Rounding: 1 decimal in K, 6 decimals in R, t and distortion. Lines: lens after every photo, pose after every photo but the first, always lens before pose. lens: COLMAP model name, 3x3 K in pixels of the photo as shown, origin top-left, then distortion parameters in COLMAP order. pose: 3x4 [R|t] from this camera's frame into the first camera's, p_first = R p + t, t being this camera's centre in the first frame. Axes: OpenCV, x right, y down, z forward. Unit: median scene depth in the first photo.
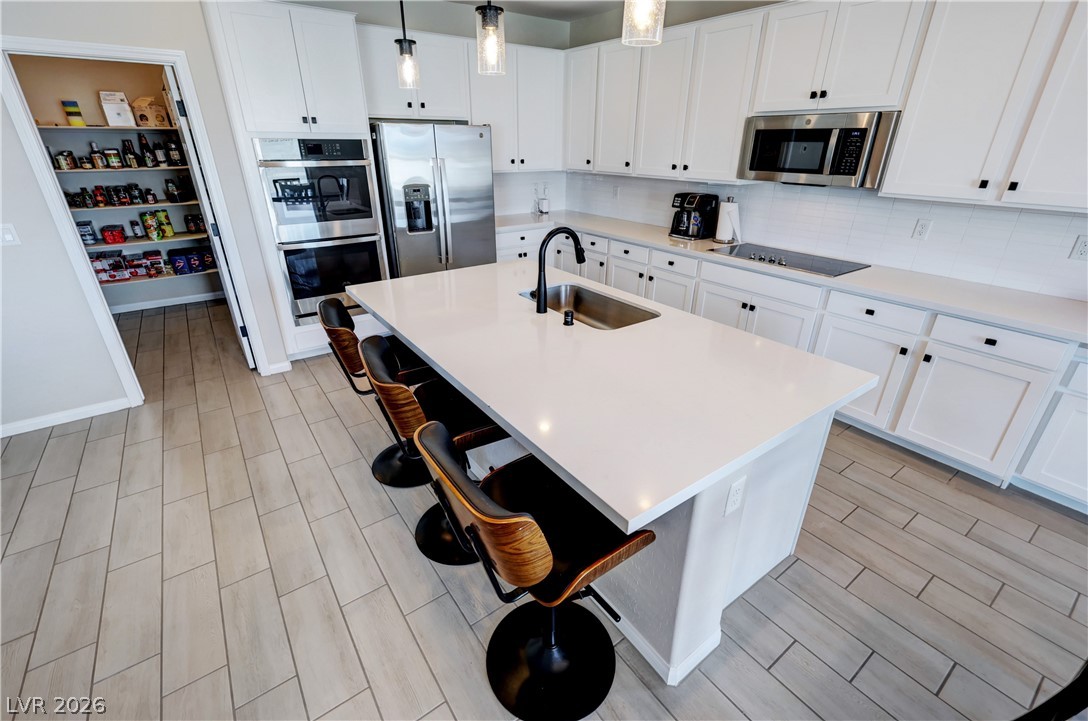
lens RADIAL K [[476.4, 0, 544.0], [0, 476.4, 360.5], [0, 0, 1]] dist [0.003322, 0.000739]
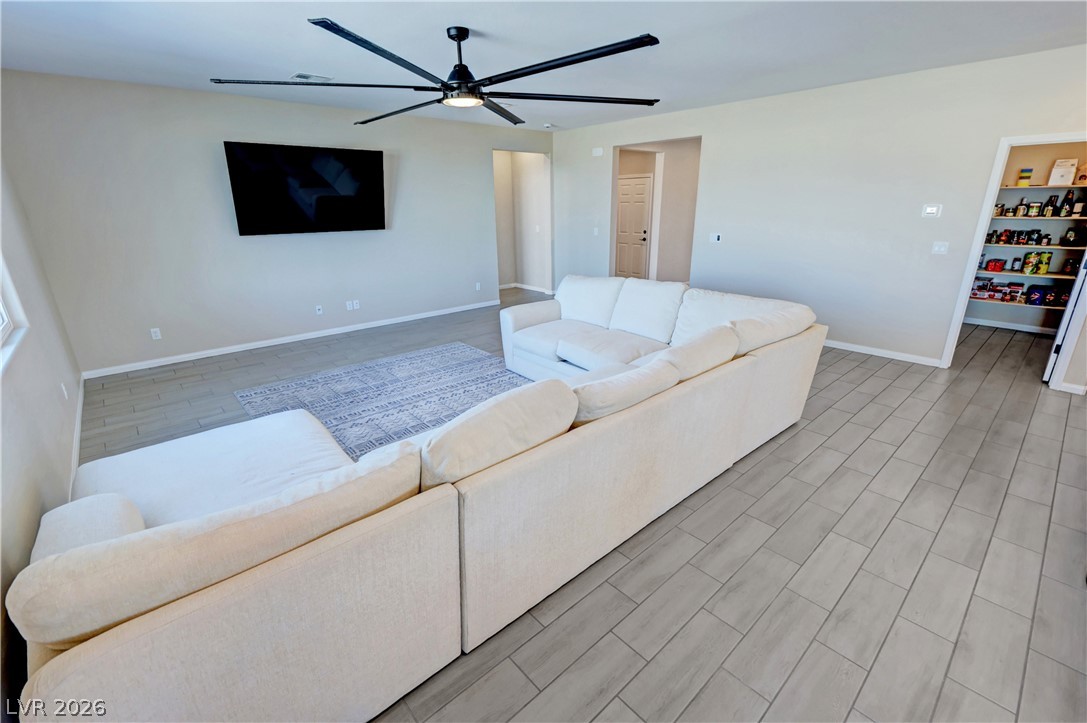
lens RADIAL K [[474.5, 0, 542.0], [0, 474.5, 363.1], [0, 0, 1]] dist [-0.001939, -0.000215]
pose [[0.103708, 0.313704, -0.943840, 0.326762], [-0.405335, 0.879910, 0.247917, 0.180531], [0.908267, 0.356860, 0.218409, -0.370568]]
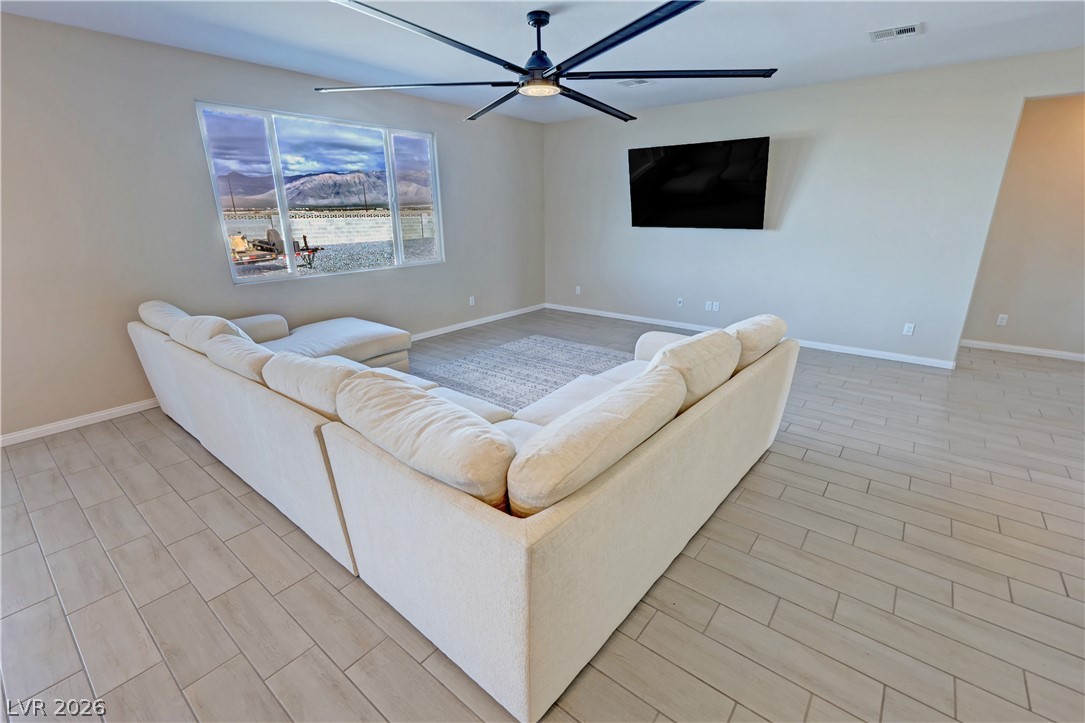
lens RADIAL K [[477.2, 0, 549.1], [0, 477.2, 358.6], [0, 0, 1]] dist [-0.000261, -0.000415]
pose [[-0.962241, 0.082602, -0.259363, -0.403130], [-0.112327, 0.747429, 0.654777, -0.157798], [0.247941, 0.659186, -0.709929, 0.405931]]
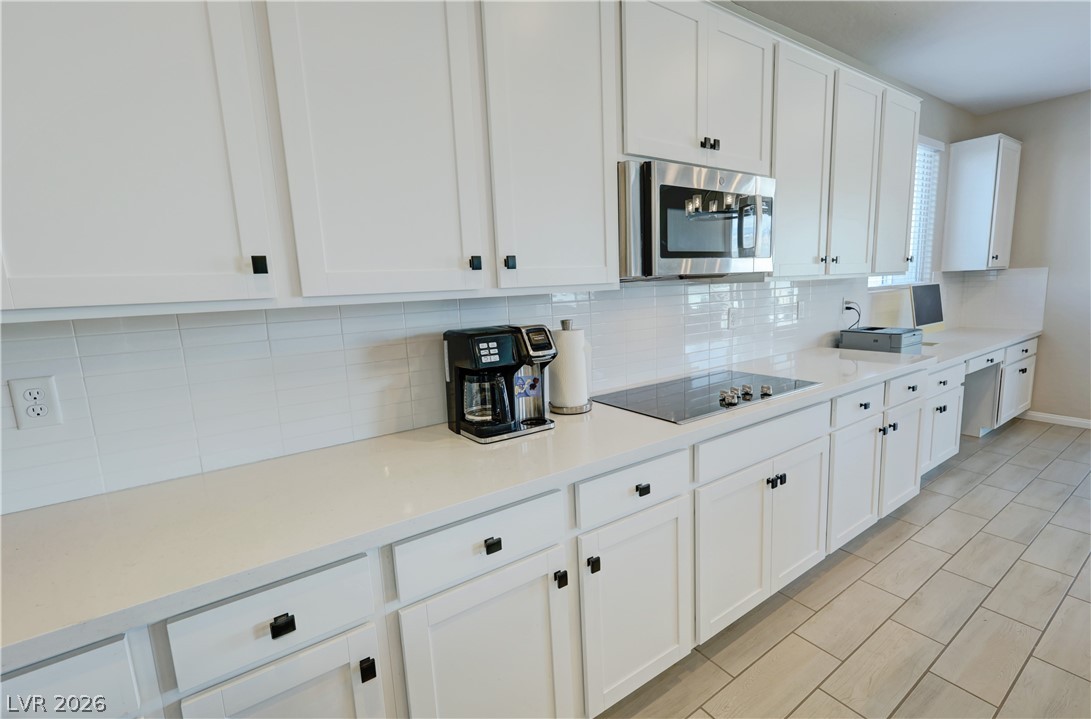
lens RADIAL K [[477.7, 0, 545.5], [0, 477.7, 359.5], [0, 0, 1]] dist [0.003322, 0.000739]
pose [[0.025848, -0.161464, 0.986540, -0.087652], [0.457032, 0.879603, 0.131988, -0.362263], [-0.889075, 0.447468, 0.096530, 0.941707]]
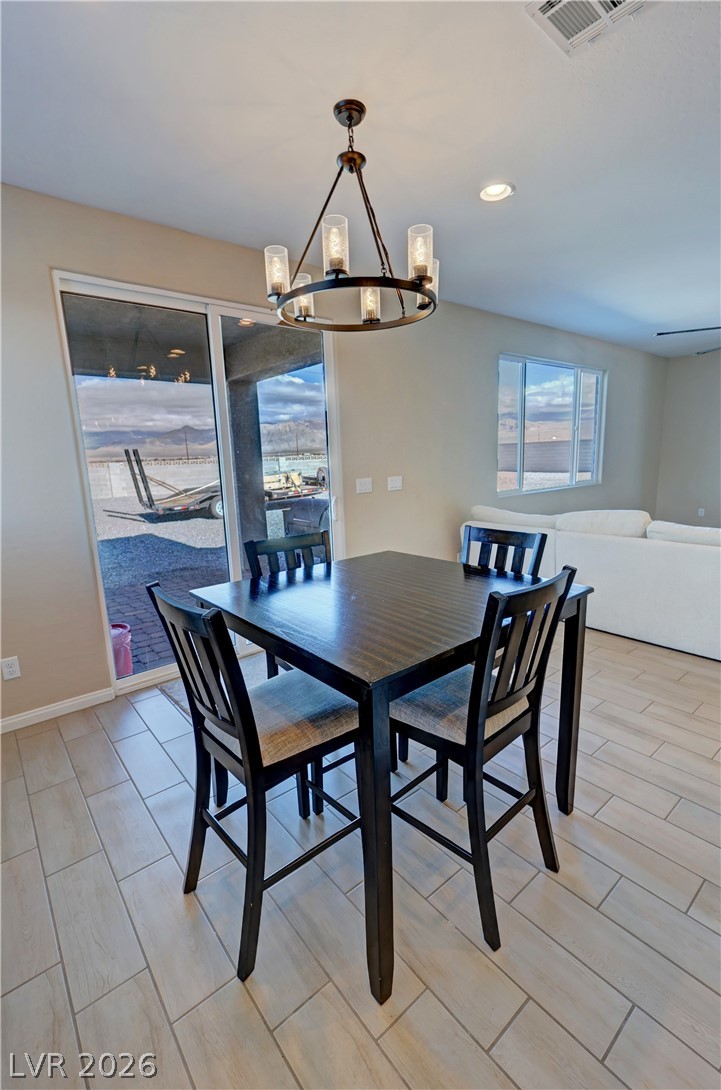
lens RADIAL K [[481.1, 0, 363.0], [0, 481.1, 548.5], [0, 0, 1]] dist [0.002483, 0.000043]
pose [[-0.997648, 0.038563, -0.056675, 0.442608], [-0.001920, 0.810725, 0.585424, -0.152430], [0.068524, 0.584155, -0.808744, 0.478627]]
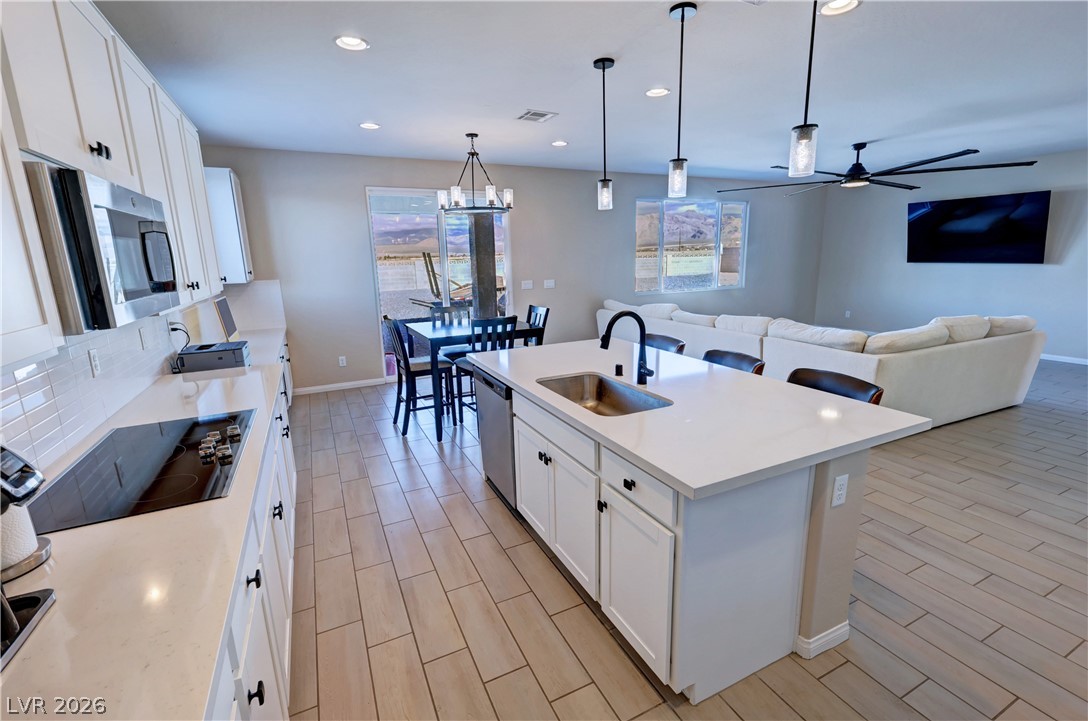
lens RADIAL K [[480.9, 0, 548.7], [0, 480.9, 354.5], [0, 0, 1]] dist [0.013270, 0.000217]
pose [[-0.986300, -0.019402, 0.163818, 0.014643], [0.082331, 0.802641, 0.590753, -0.482773], [-0.142949, 0.596146, -0.790048, 1.088529]]
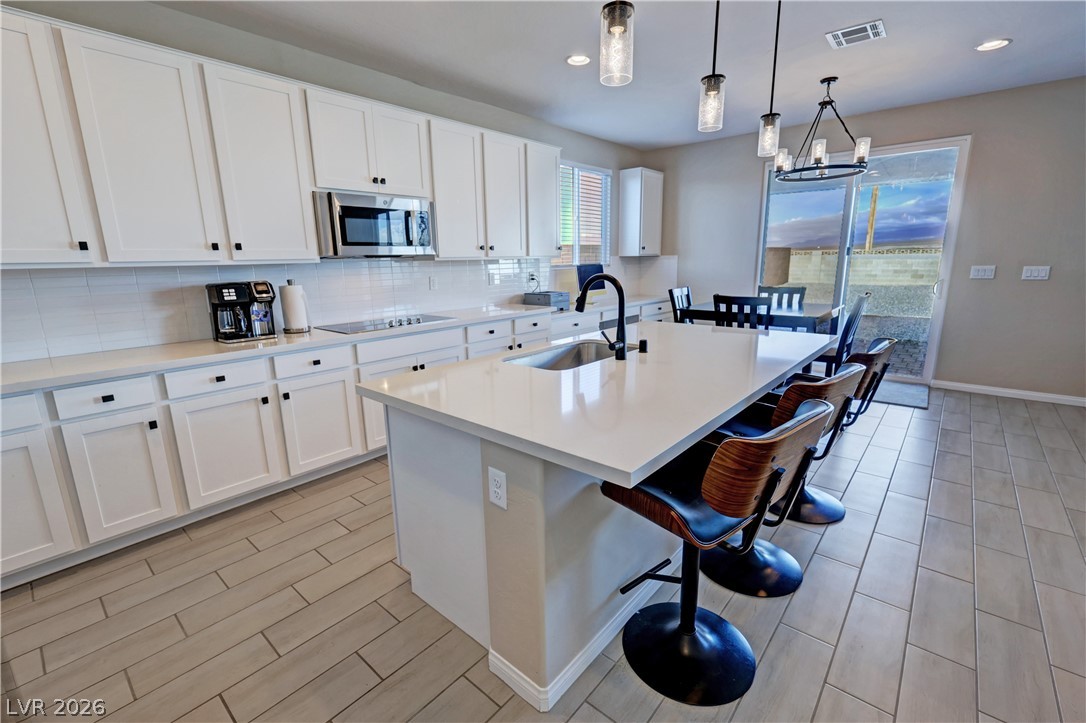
lens RADIAL K [[479.4, 0, 543.0], [0, 479.4, 361.5], [0, 0, 1]] dist [0.002483, 0.000043]
pose [[-0.232017, -0.213189, 0.949062, -0.520801], [0.420445, 0.857854, 0.295487, -0.267359], [-0.877151, 0.467586, -0.109402, 0.731293]]
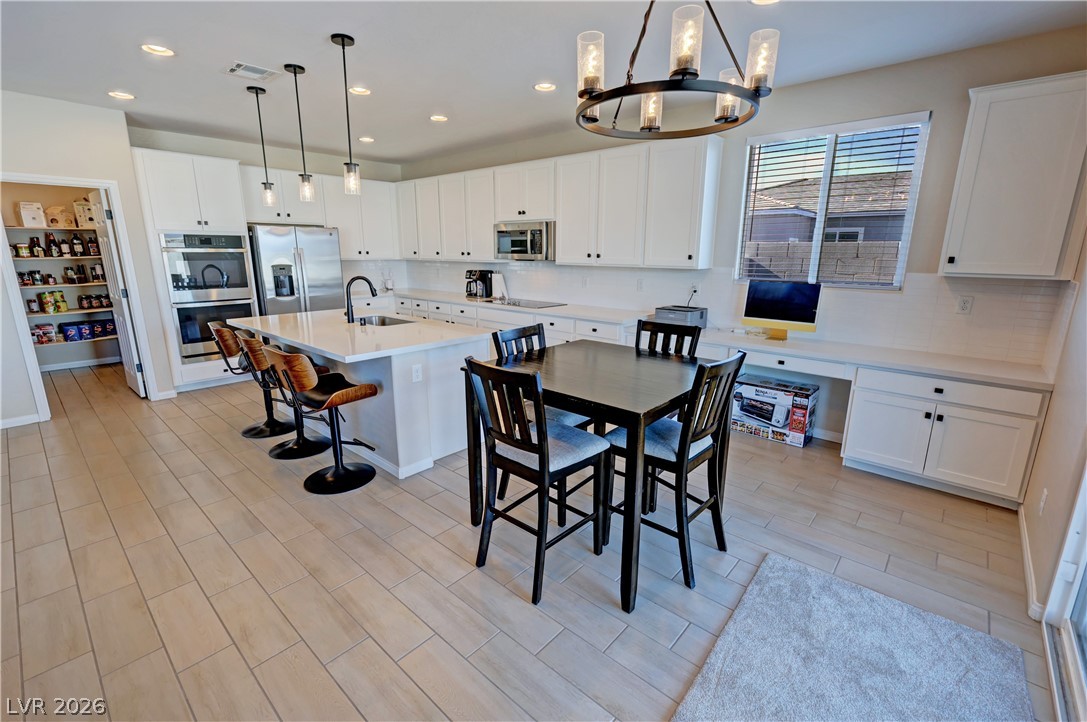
lens RADIAL K [[475.9, 0, 543.5], [0, 475.9, 361.0], [0, 0, 1]] dist [0.003322, 0.000739]
pose [[0.976515, -0.050193, 0.209522, 0.184654], [0.091015, 0.977554, -0.190012, 0.255888], [-0.195282, 0.204619, 0.959164, -0.471697]]
